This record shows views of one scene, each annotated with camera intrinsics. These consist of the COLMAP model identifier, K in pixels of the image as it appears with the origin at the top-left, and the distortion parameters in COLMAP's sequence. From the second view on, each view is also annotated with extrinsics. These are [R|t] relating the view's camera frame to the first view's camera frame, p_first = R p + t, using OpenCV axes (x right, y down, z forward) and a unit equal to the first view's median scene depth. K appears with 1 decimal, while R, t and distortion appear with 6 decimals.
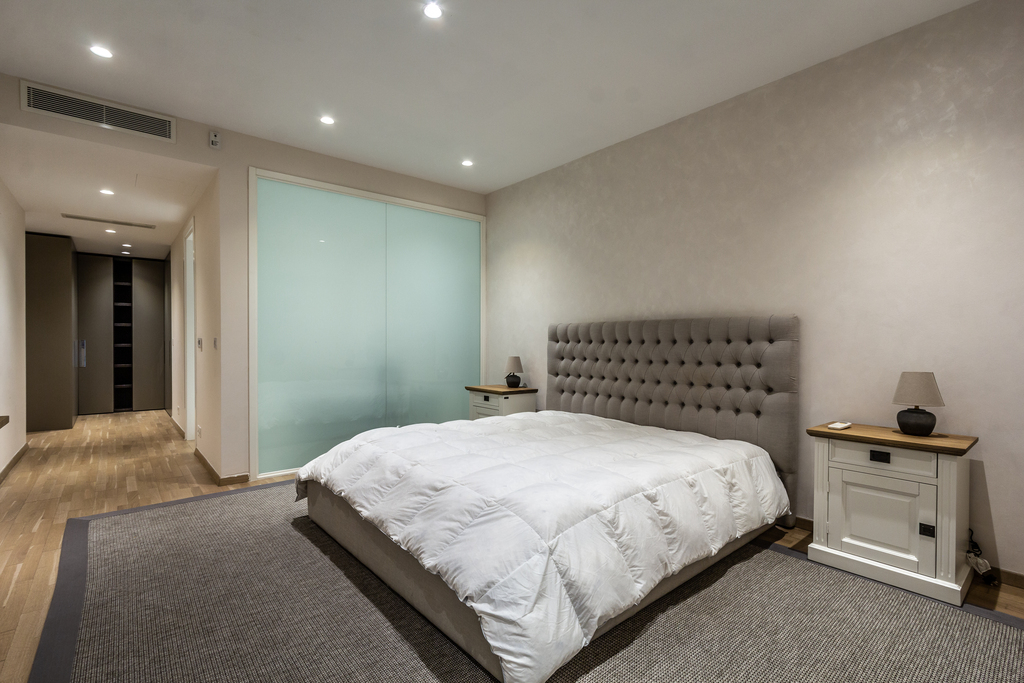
lens RADIAL K [[478.7, 0, 509.1], [0, 478.7, 324.5], [0, 0, 1]] dist [0.000786, -0.000068]
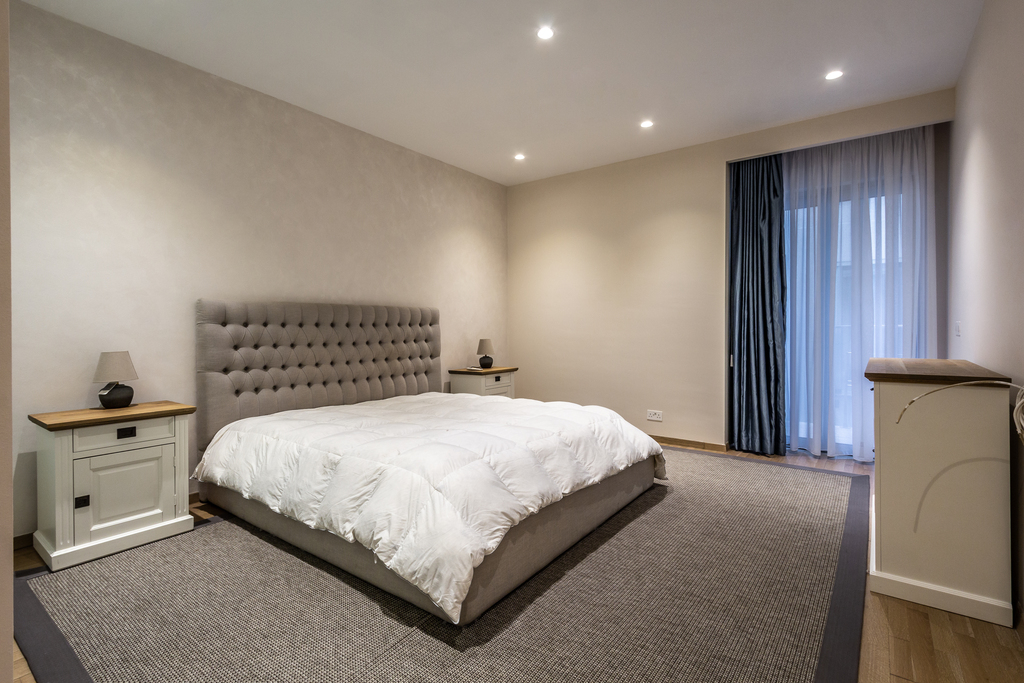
lens RADIAL K [[485.9, 0, 480.9], [0, 485.9, 327.4], [0, 0, 1]] dist [-0.000820, 0.000052]
pose [[-0.195397, -0.009952, 0.980674, -0.747368], [-0.041227, 0.999148, 0.001925, 0.023153], [-0.979857, -0.040054, -0.195641, 0.823970]]
